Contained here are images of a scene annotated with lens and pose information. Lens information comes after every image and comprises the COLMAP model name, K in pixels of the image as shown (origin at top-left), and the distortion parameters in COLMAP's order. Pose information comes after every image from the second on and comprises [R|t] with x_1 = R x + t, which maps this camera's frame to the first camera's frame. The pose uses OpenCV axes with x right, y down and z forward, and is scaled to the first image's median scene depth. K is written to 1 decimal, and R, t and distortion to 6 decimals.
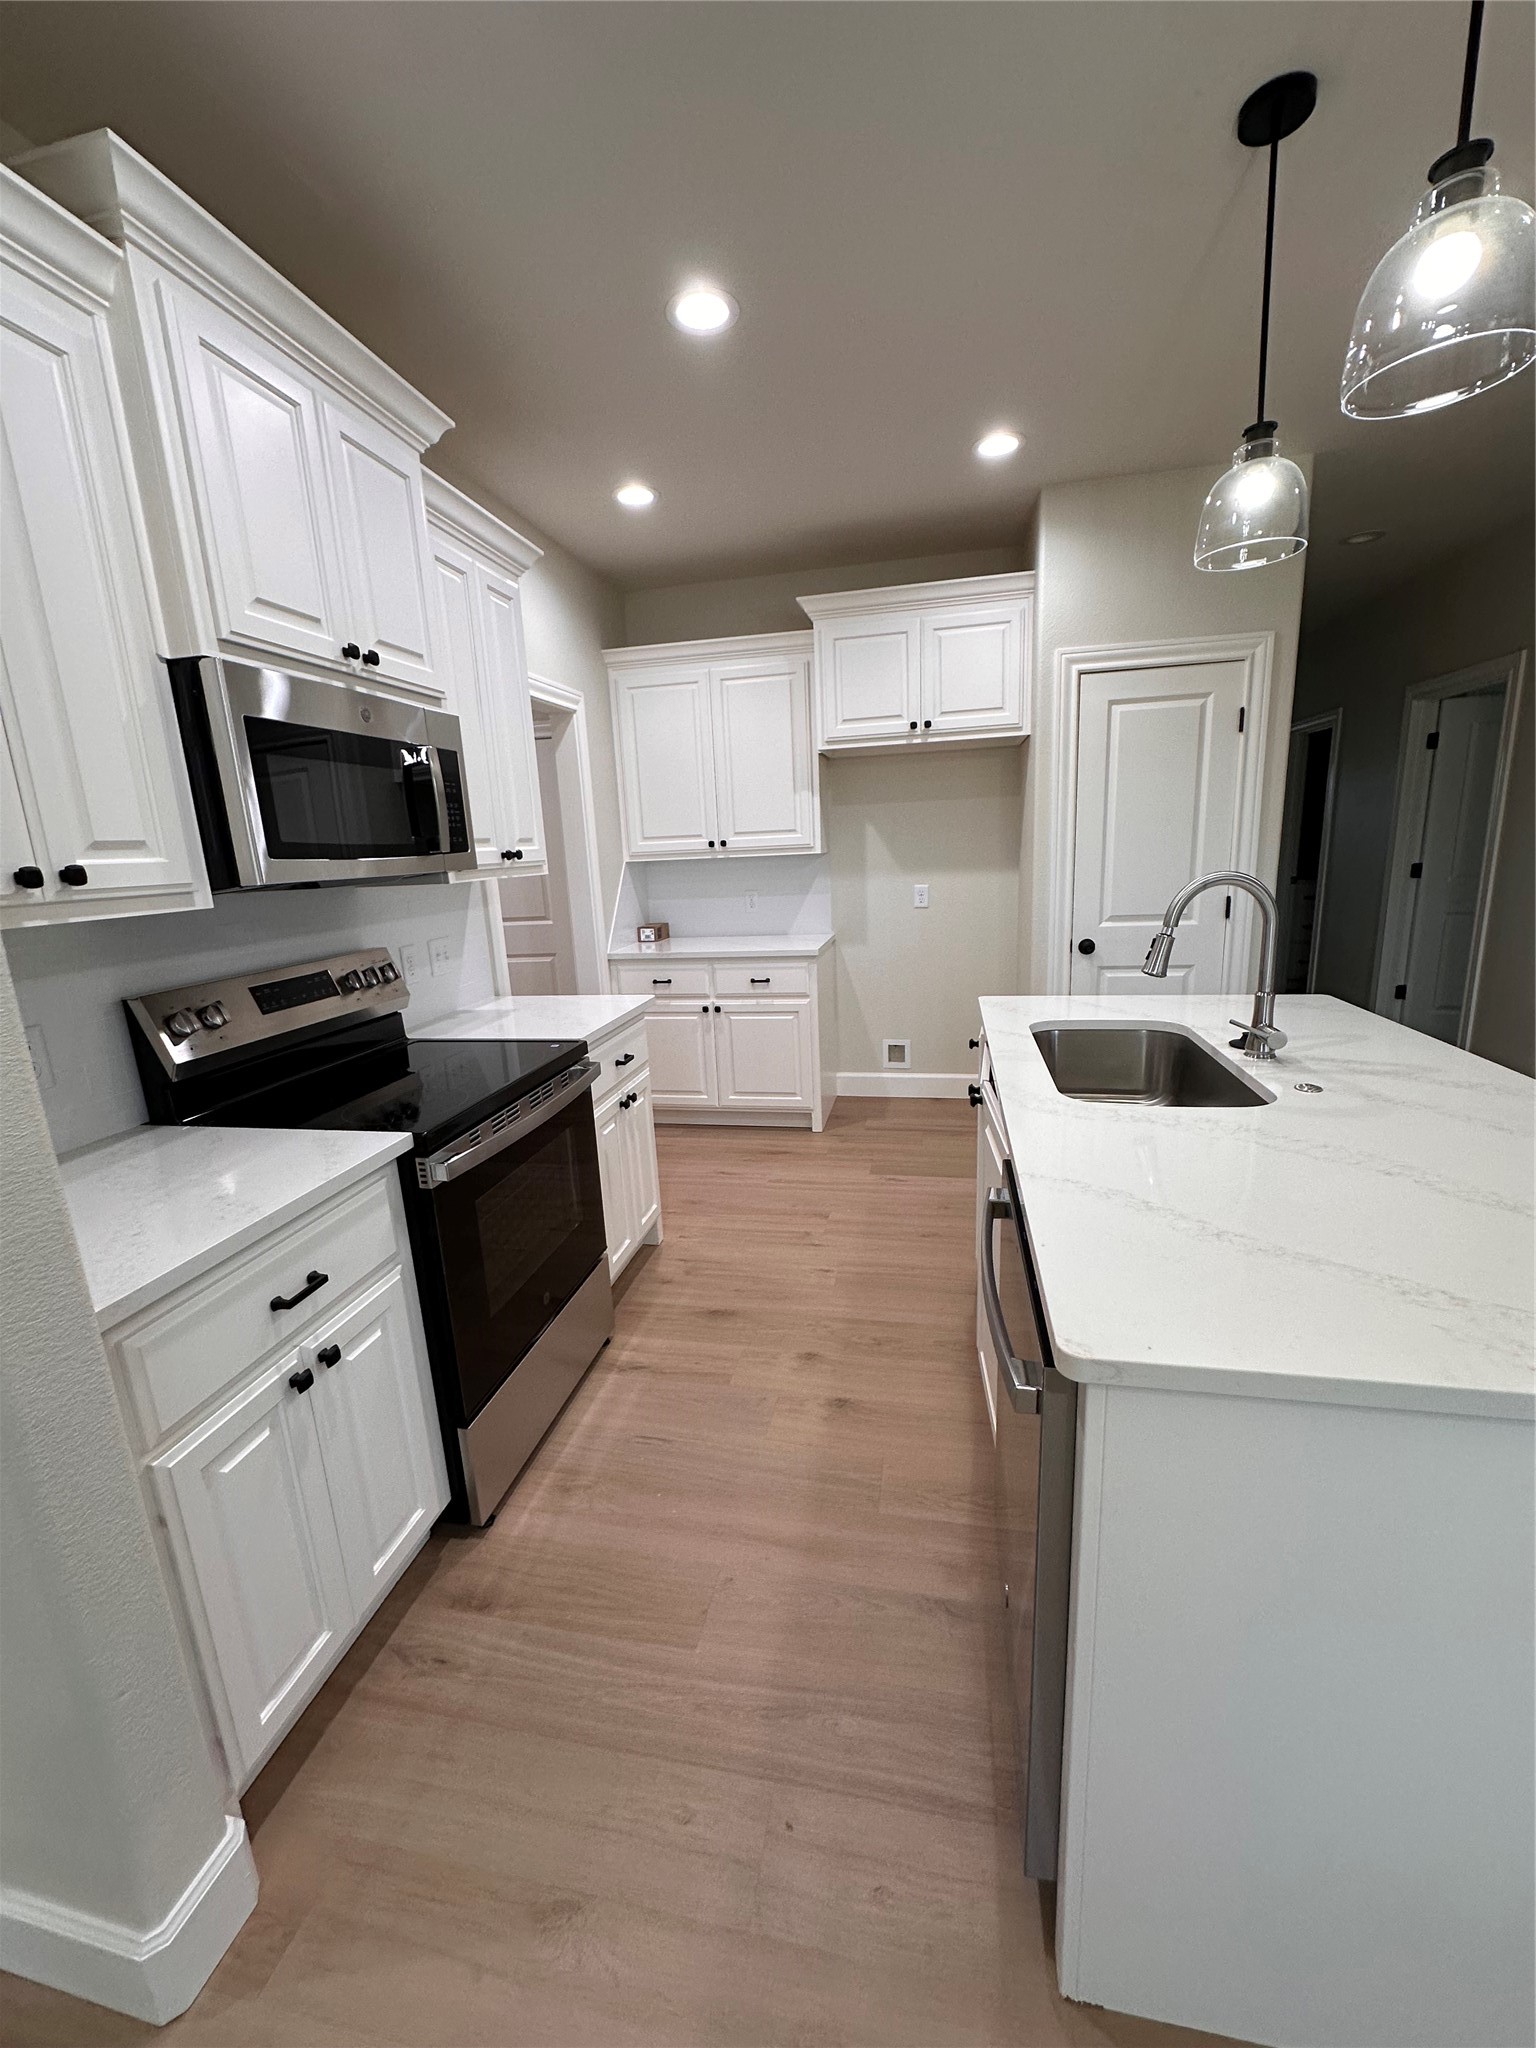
lens RADIAL K [[820.9, 0, 768.0], [0, 820.9, 1024.0], [0, 0, 1]] dist [0.001212, 0.000325]
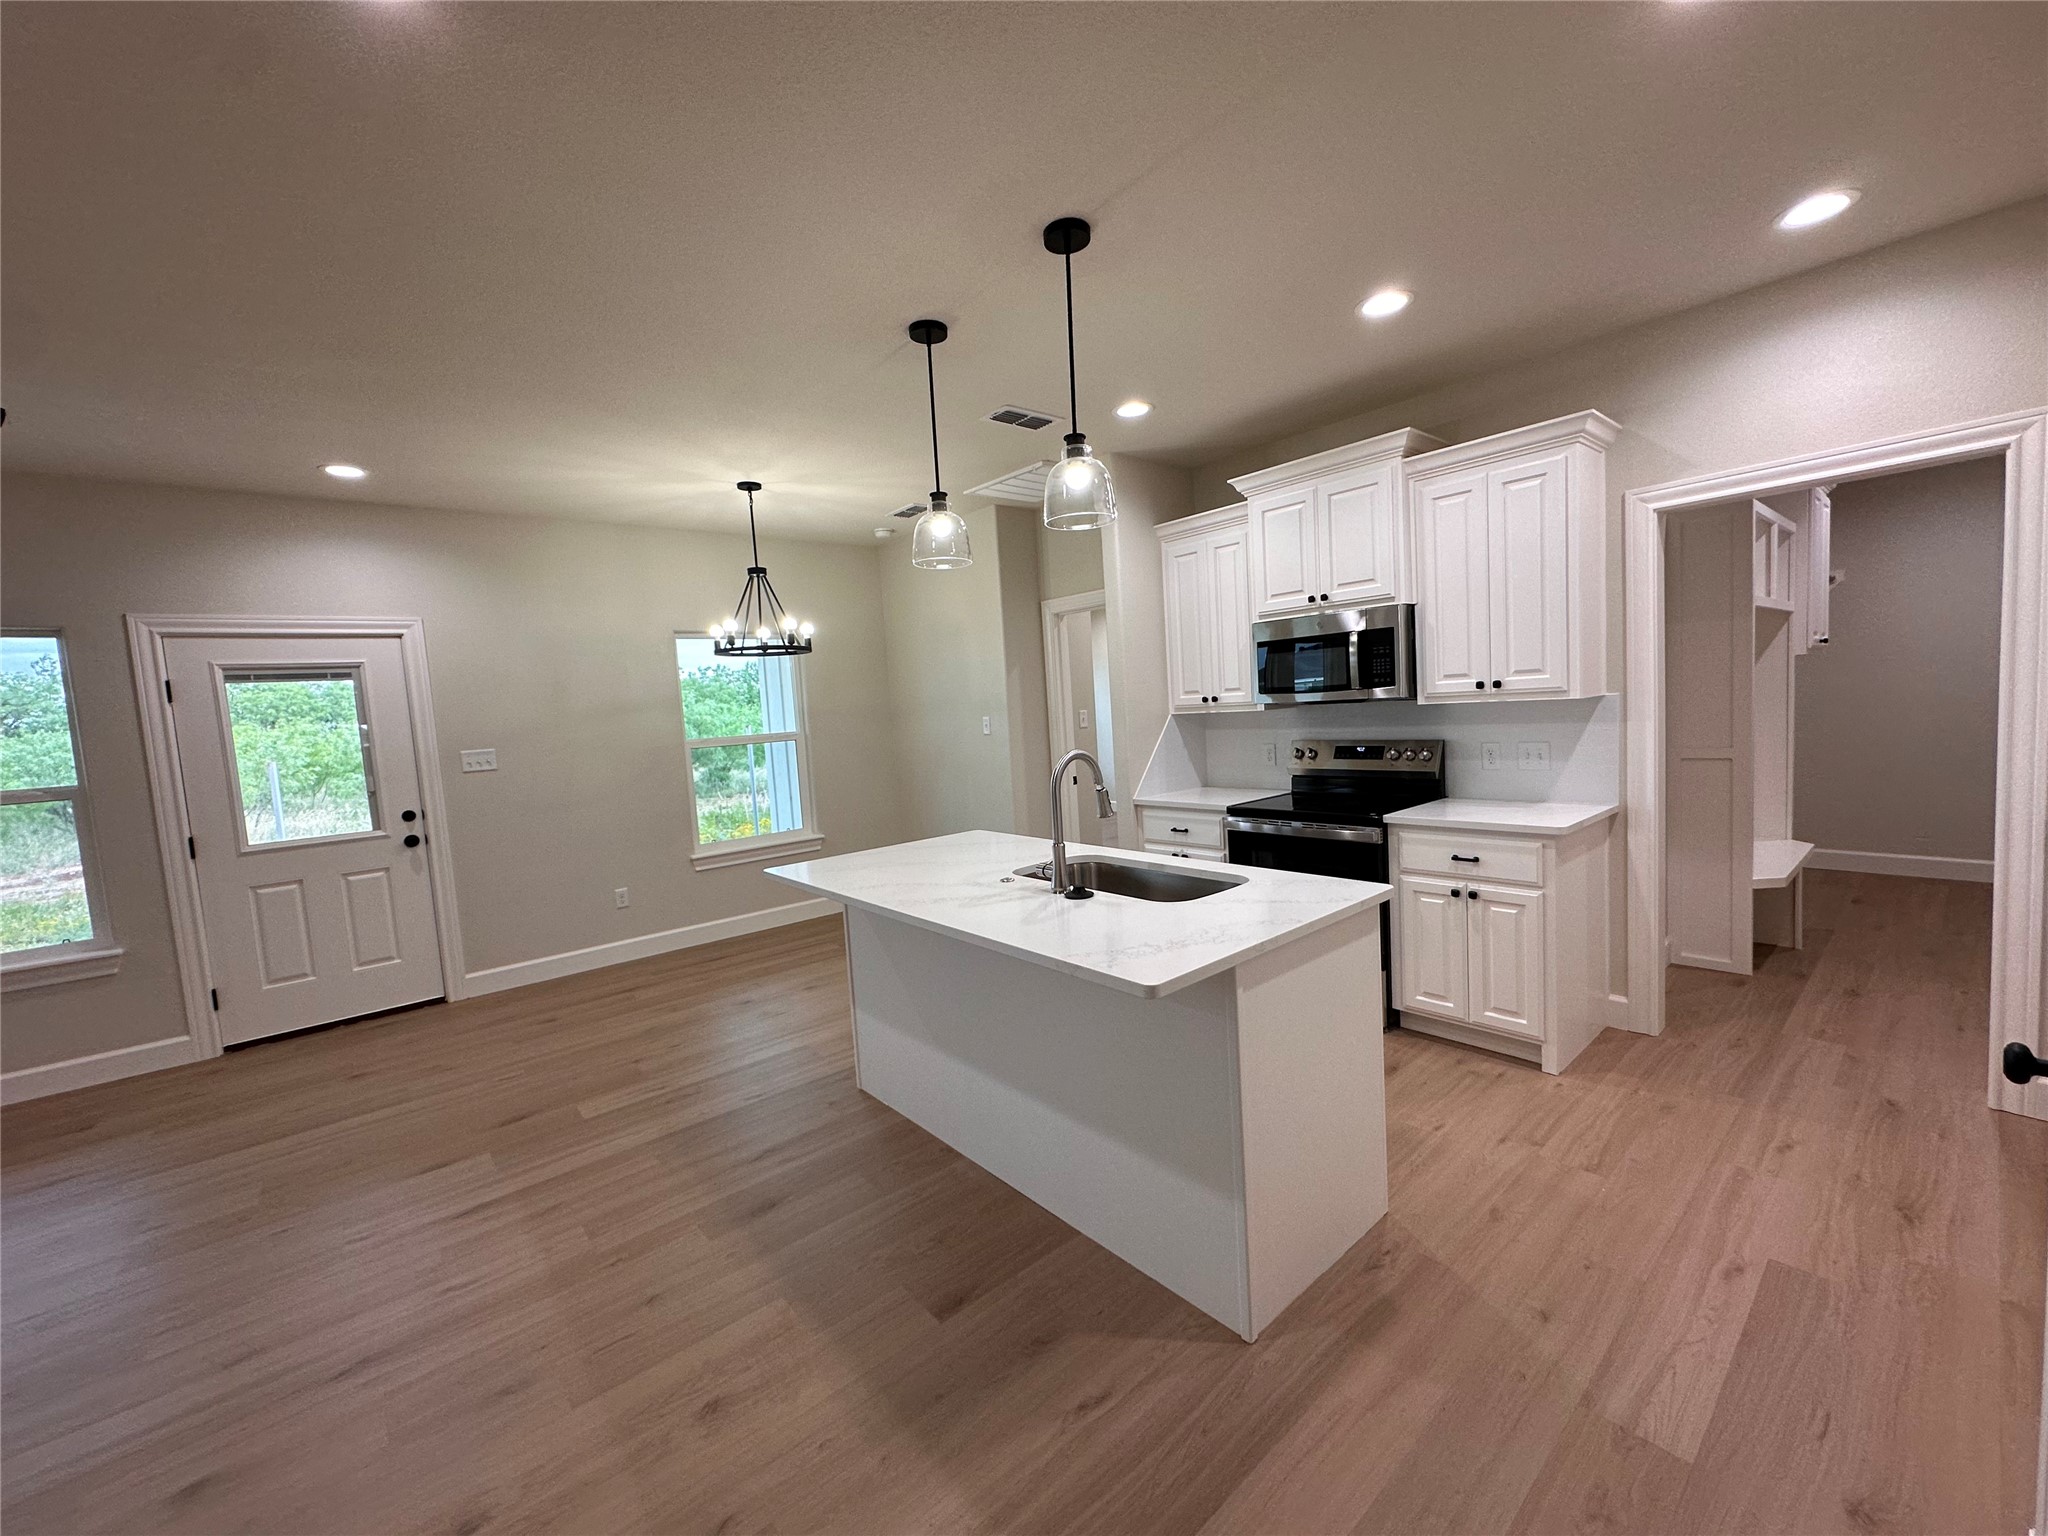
lens RADIAL K [[820.9, 0, 1024.0], [0, 820.9, 768.0], [0, 0, 1]] dist [0.001212, 0.000325]
pose [[-0.617166, 0.149856, -0.772431, 0.784367], [-0.080557, 0.964503, 0.251483, -0.231731], [0.782699, 0.217431, -0.583186, 0.818259]]
